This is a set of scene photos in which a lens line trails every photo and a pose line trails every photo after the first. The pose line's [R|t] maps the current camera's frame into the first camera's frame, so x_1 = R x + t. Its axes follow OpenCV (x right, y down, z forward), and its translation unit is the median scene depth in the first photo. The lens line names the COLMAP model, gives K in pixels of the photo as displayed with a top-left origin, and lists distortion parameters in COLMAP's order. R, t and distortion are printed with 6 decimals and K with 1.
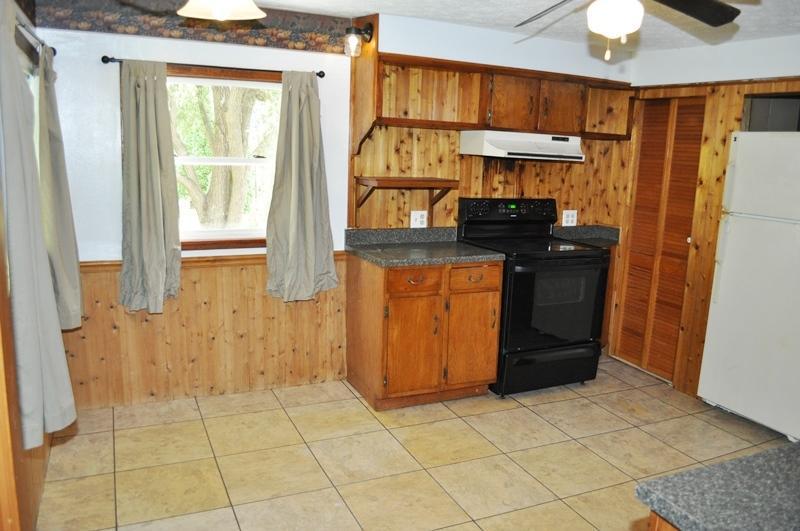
lens RADIAL K [[621.5, 0, 406.3], [0, 621.5, 270.0], [0, 0, 1]] dist [-0.085863, 0.018997]
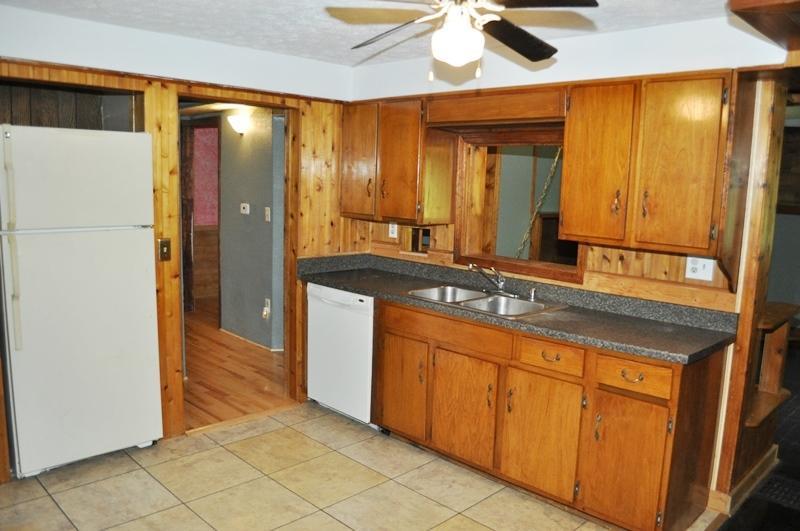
lens RADIAL K [[621.5, 0, 399.3], [0, 621.5, 273.3], [0, 0, 1]] dist [-0.085863, 0.018997]
pose [[-0.328528, -0.187193, 0.925758, -0.324443], [0.137348, 0.960275, 0.242913, -0.153614], [-0.934454, 0.206955, -0.289767, 0.741622]]
